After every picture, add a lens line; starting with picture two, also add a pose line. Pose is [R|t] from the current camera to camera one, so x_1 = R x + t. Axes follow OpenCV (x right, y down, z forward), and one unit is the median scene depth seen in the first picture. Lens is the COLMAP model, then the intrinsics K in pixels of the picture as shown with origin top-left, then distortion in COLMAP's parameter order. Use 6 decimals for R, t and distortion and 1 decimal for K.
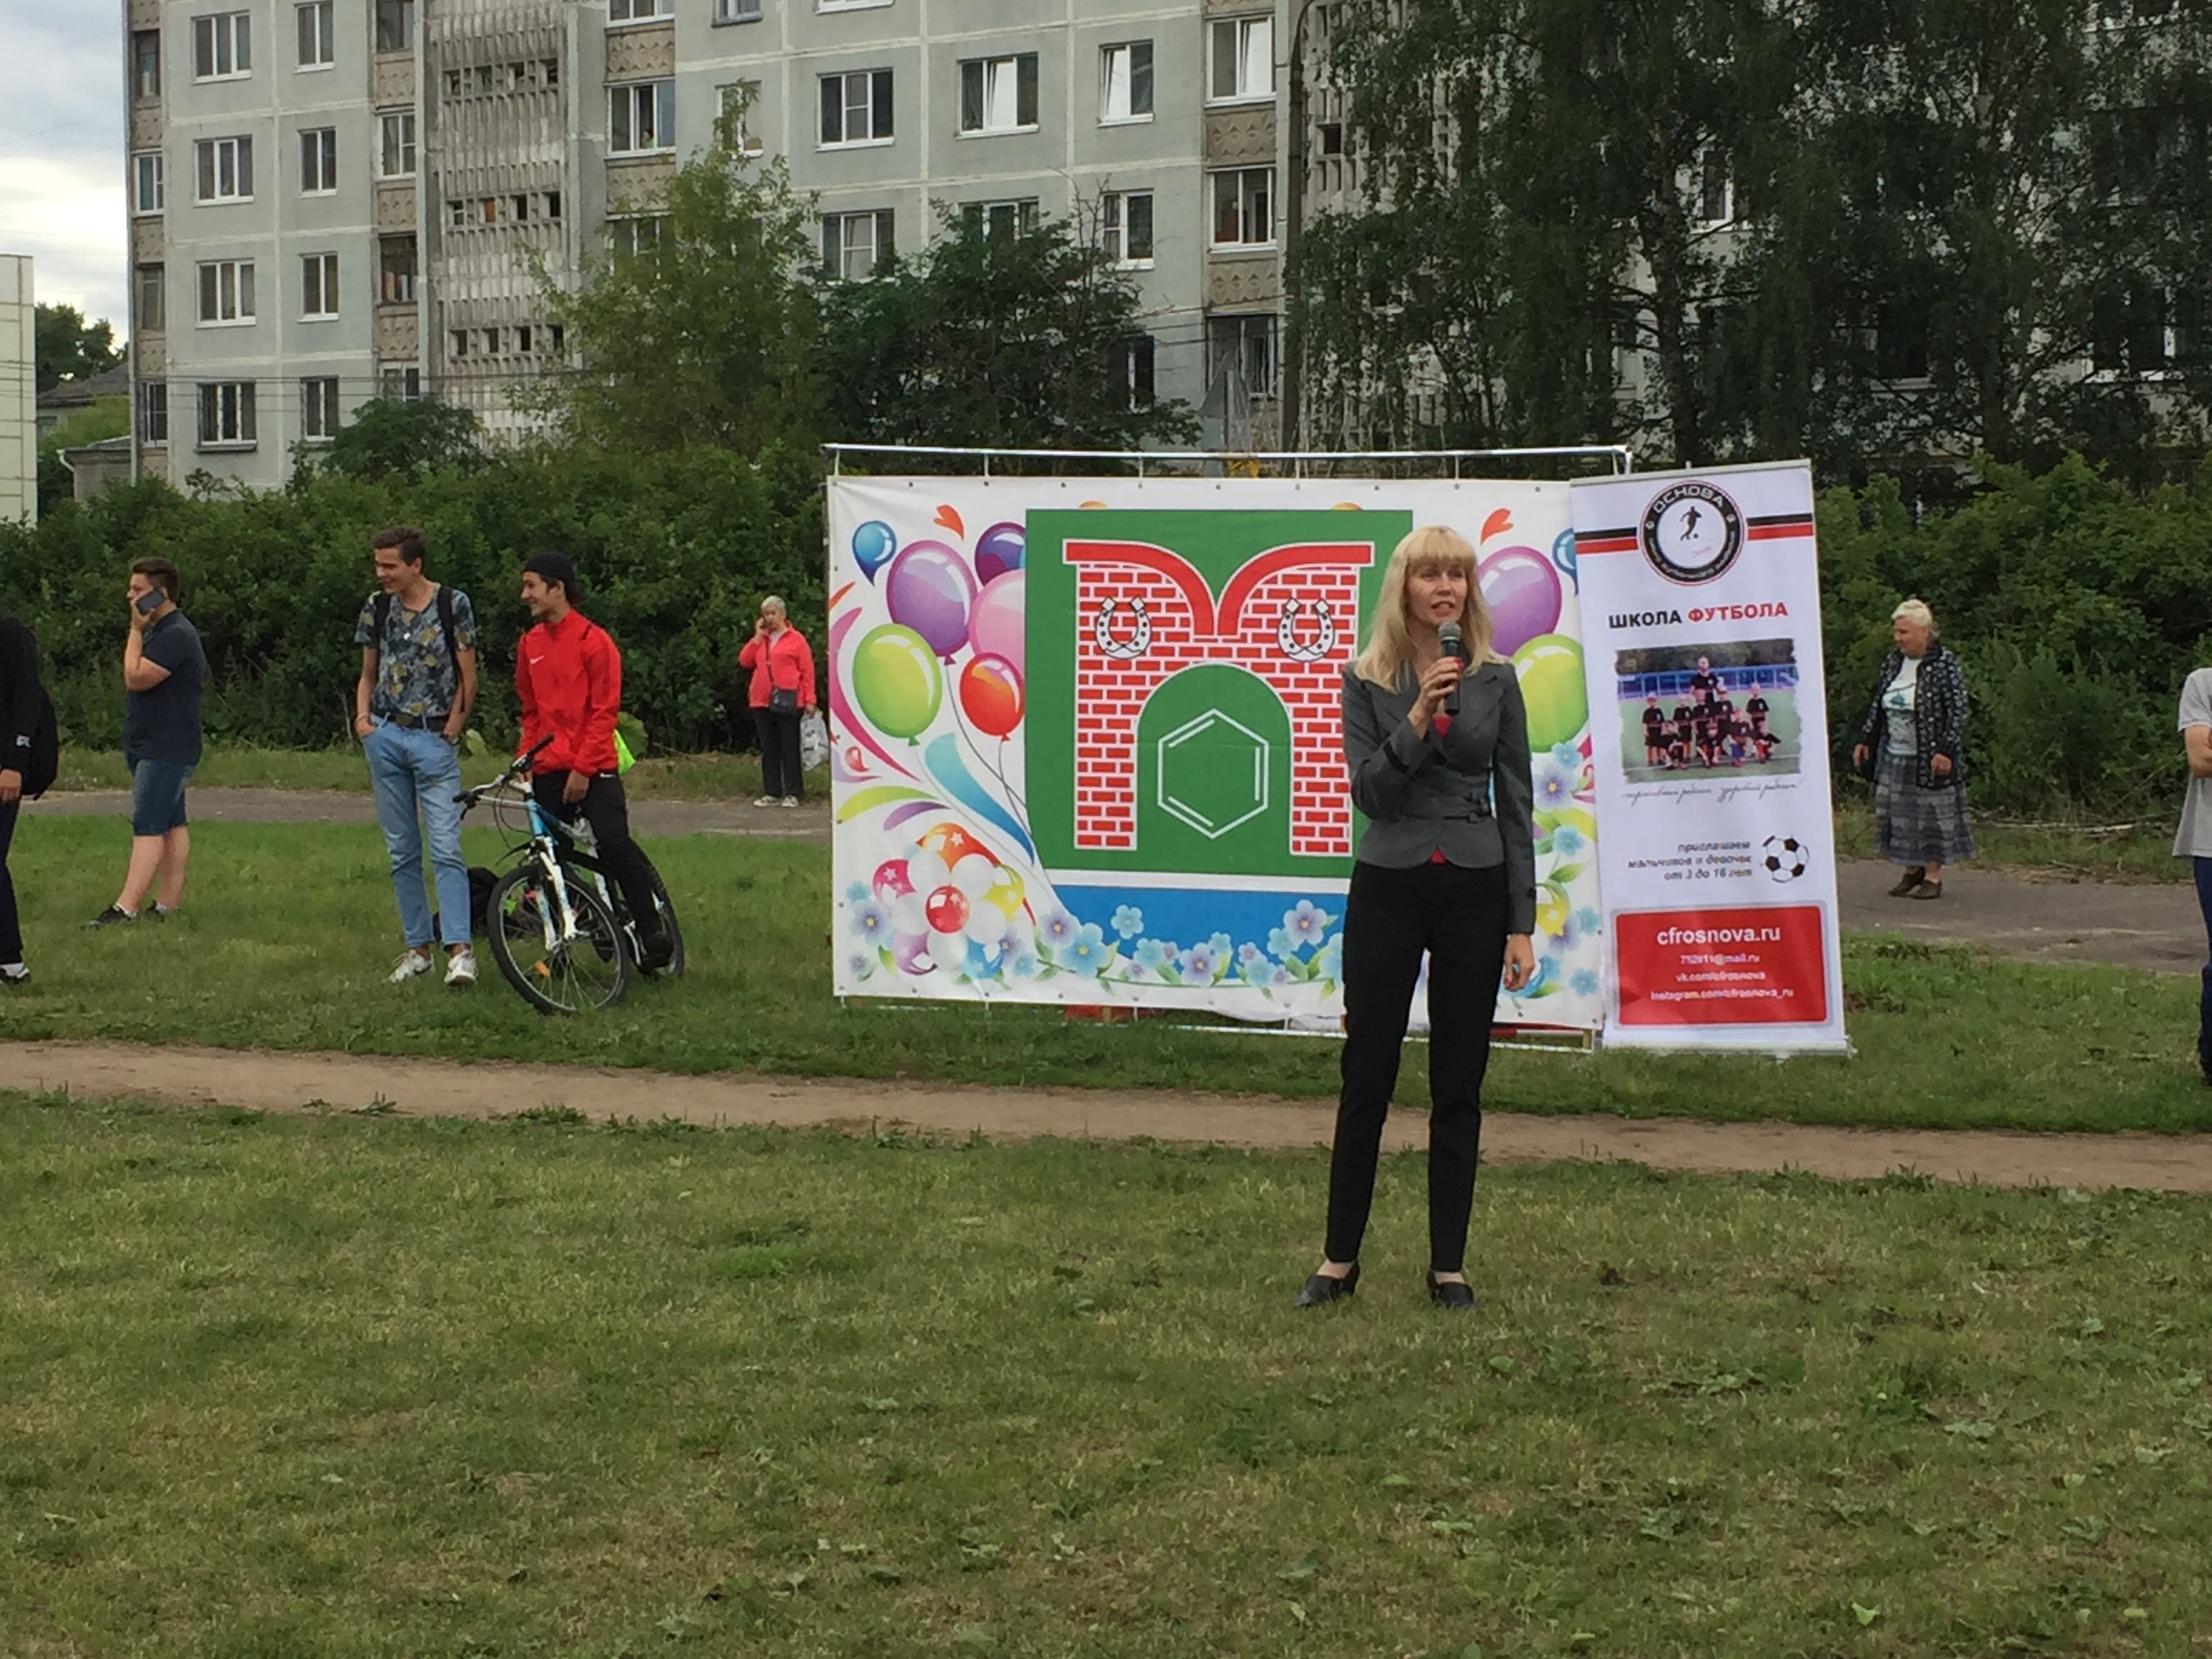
lens RADIAL K [[3933.3, 0, 1106.0], [0, 3933.3, 829.5], [0, 0, 1]] dist [0.049718, 0.159238]
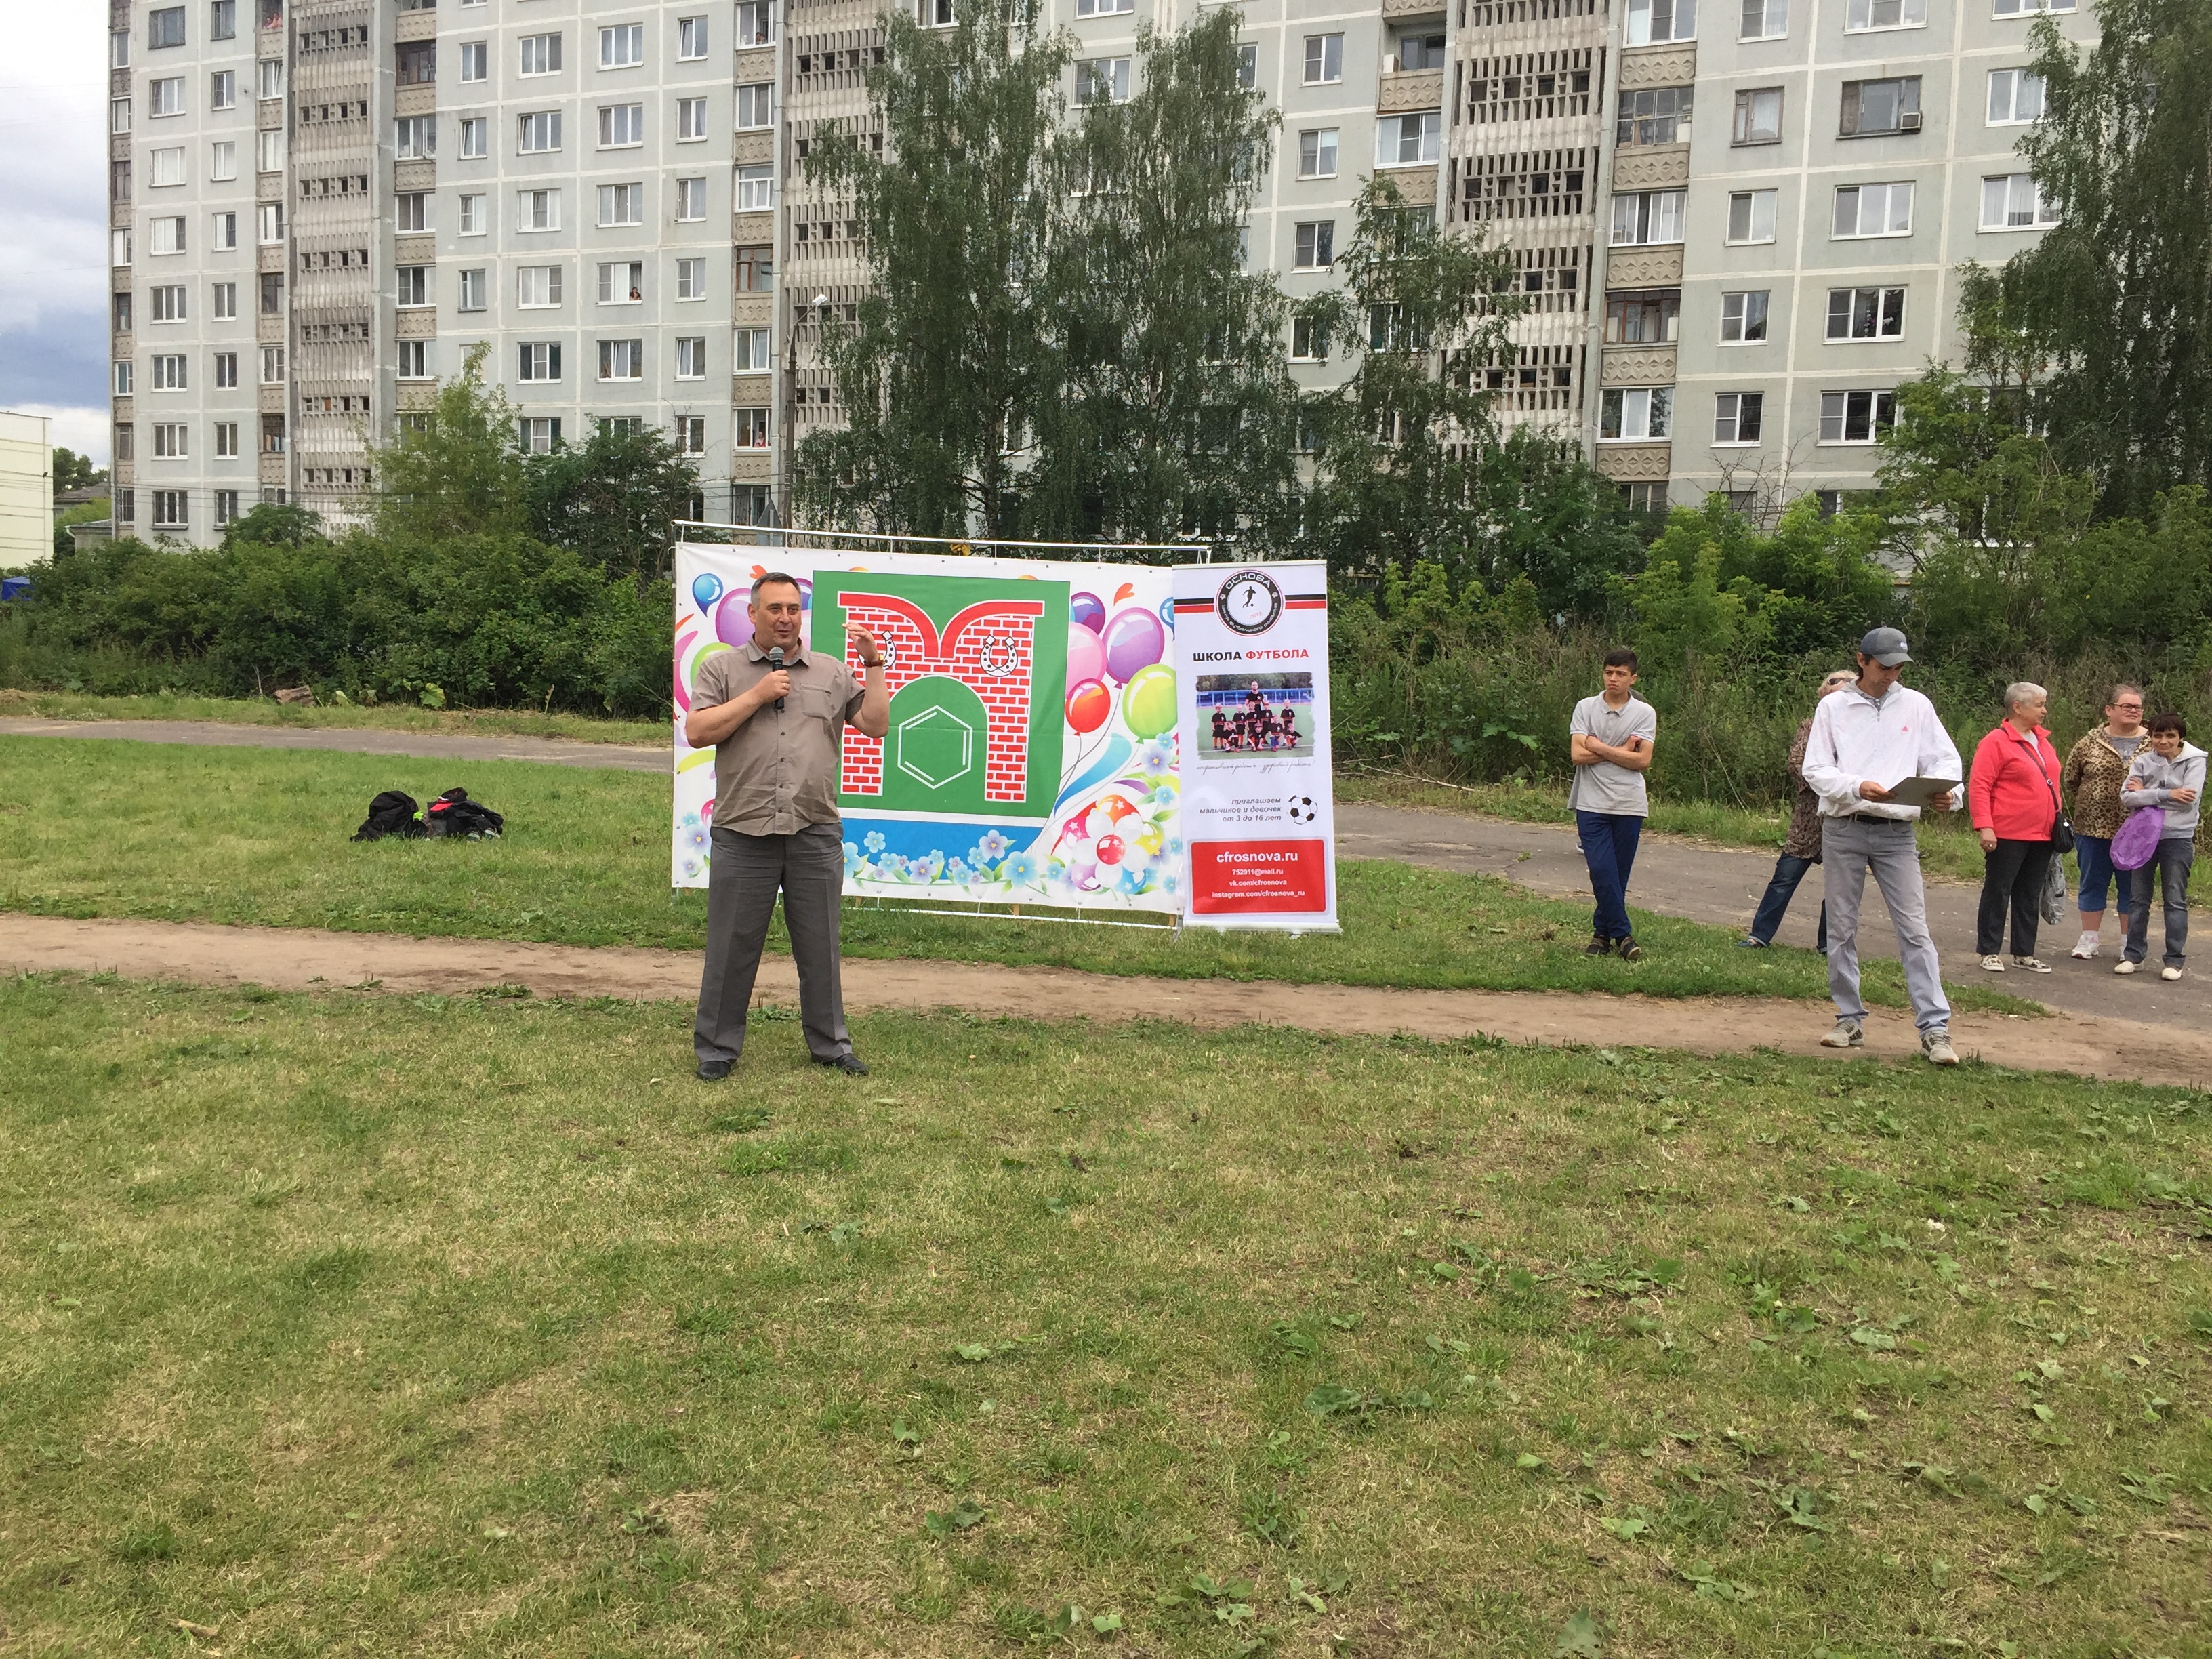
lens RADIAL K [[1891.9, 0, 1103.4], [0, 1891.9, 800.9], [0, 0, 1]] dist [0.106754, -0.153940]
pose [[0.971906, 0.014098, 0.234945, -0.081762], [-0.020527, 0.999478, 0.024938, -0.012872], [-0.234471, -0.029060, 0.971689, 0.257341]]
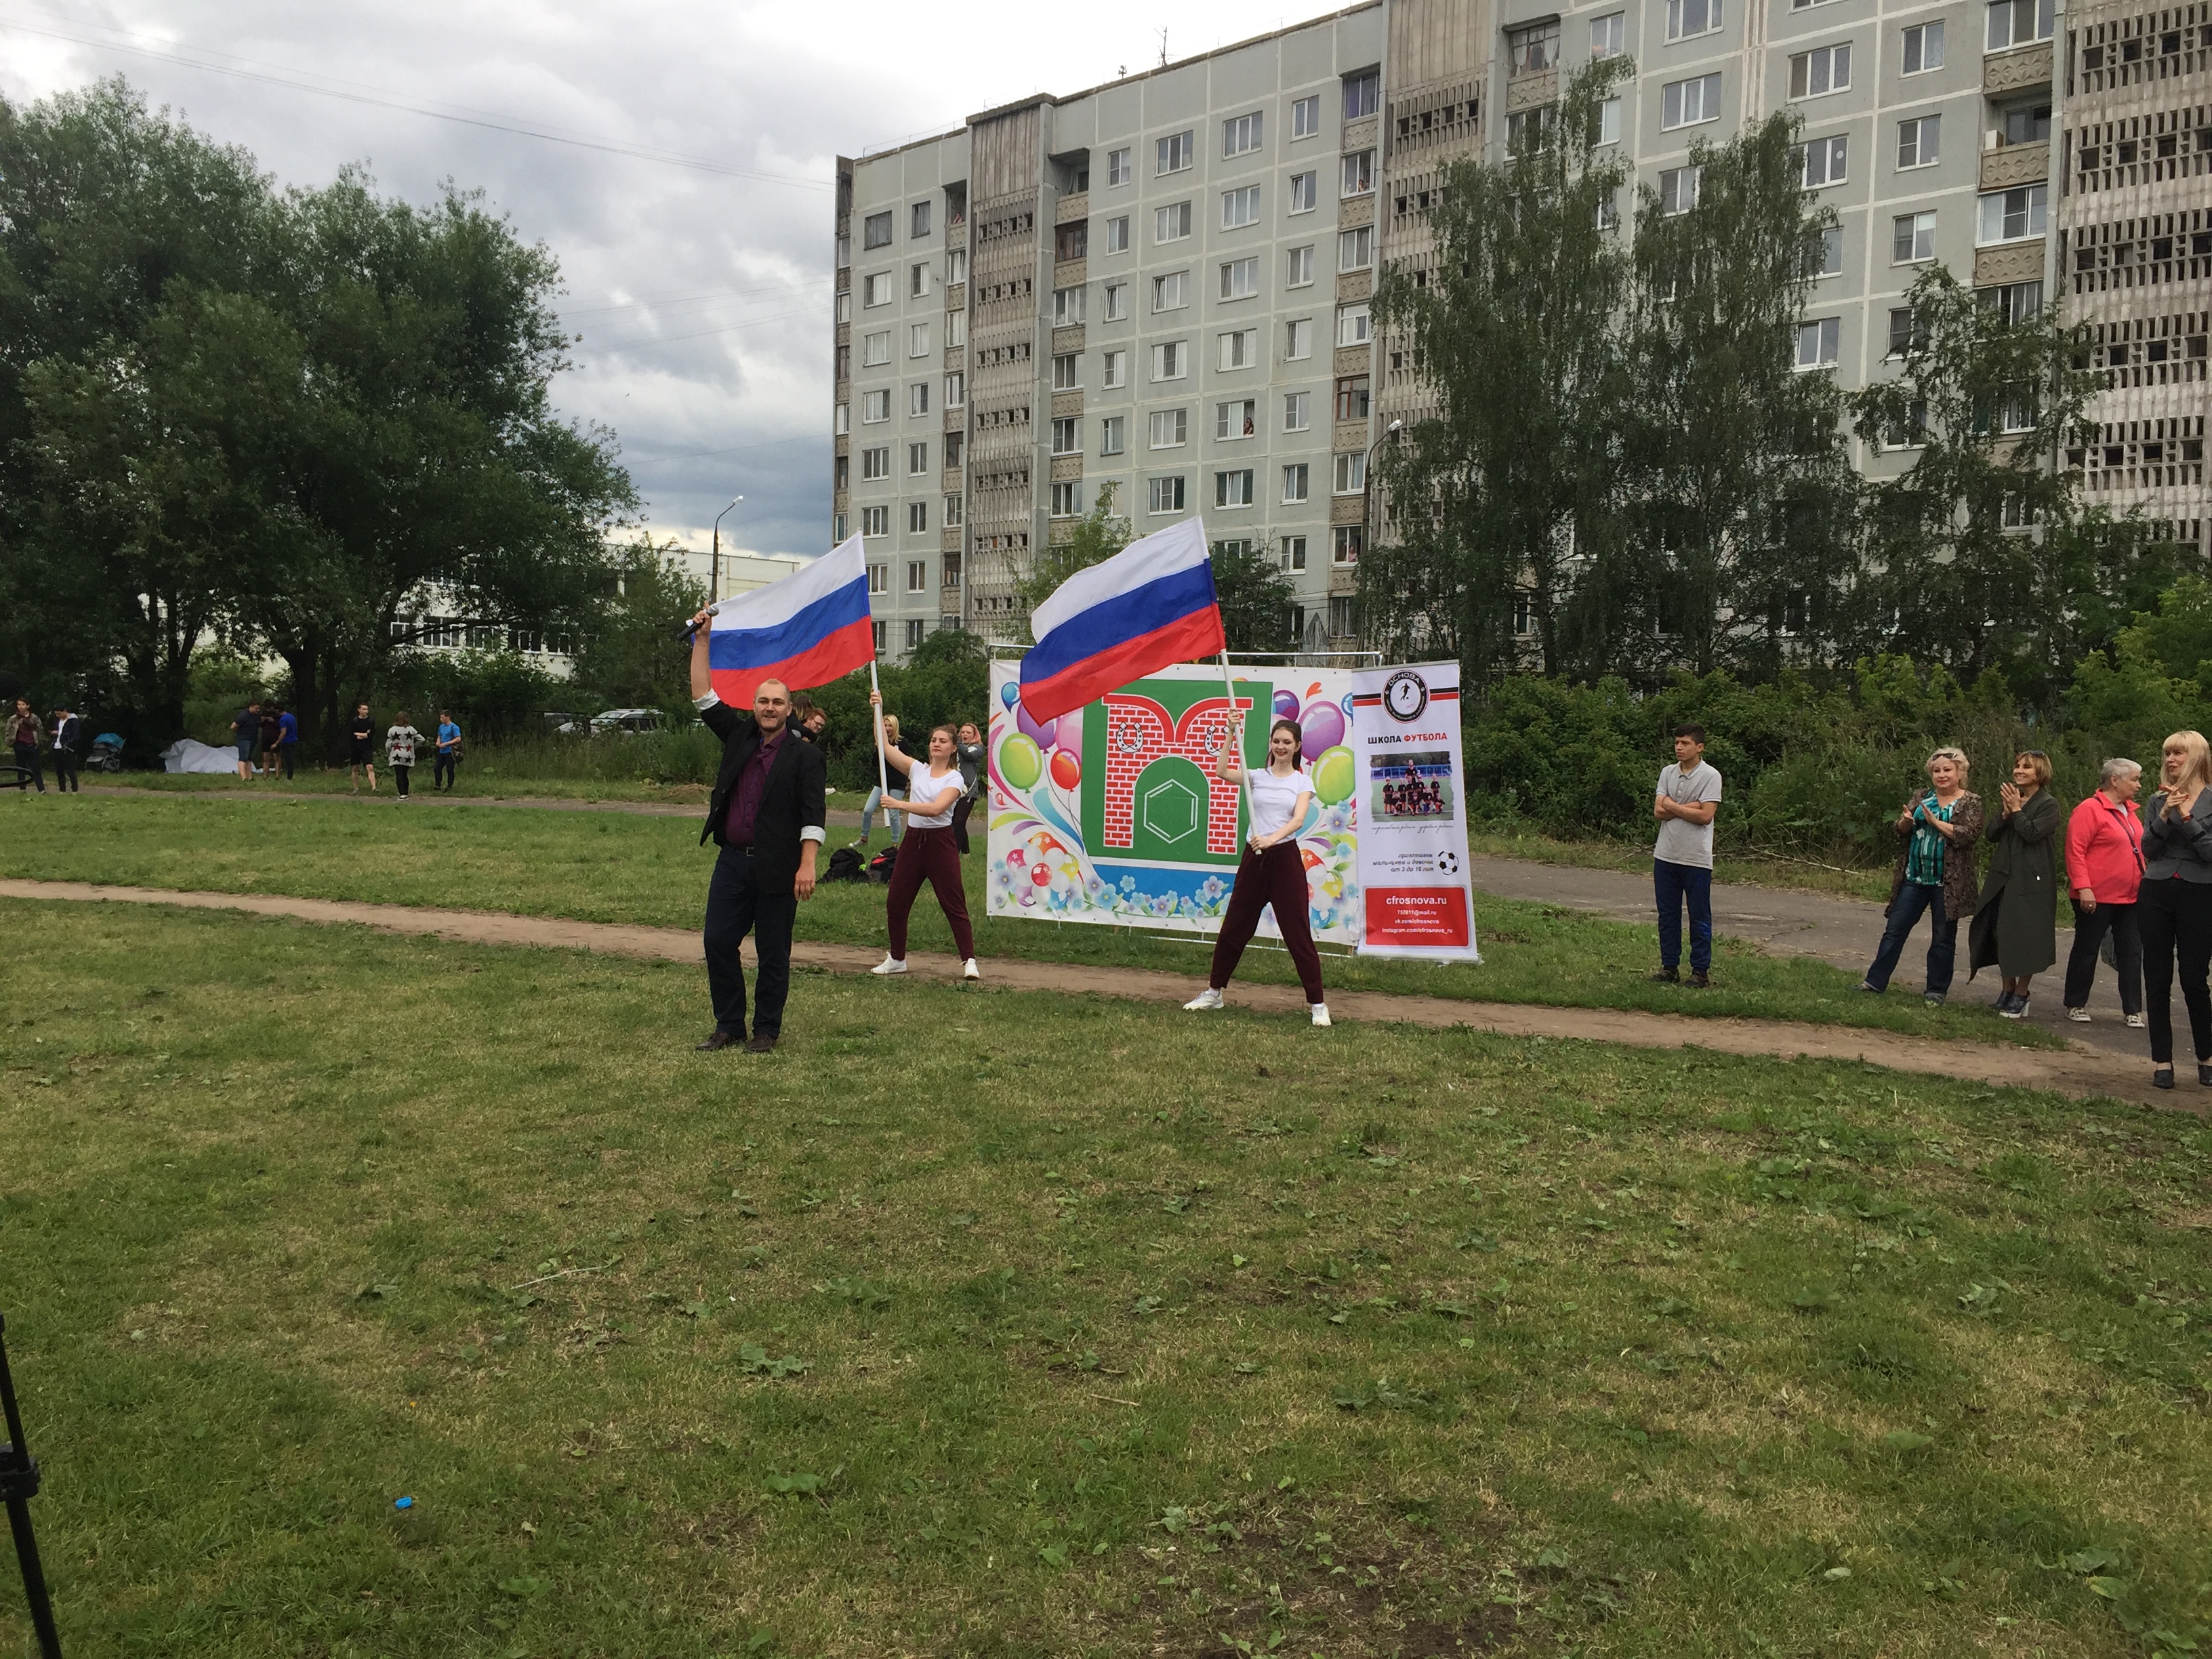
lens RADIAL K [[1865.8, 0, 1106.0], [0, 1865.8, 829.5], [0, 0, 1]] dist [0.101770, -0.113253]
pose [[0.993849, 0.031057, -0.106302, 0.094668], [-0.031726, 0.999486, -0.004611, 0.000528], [0.106104, 0.007955, 0.994323, 0.049379]]
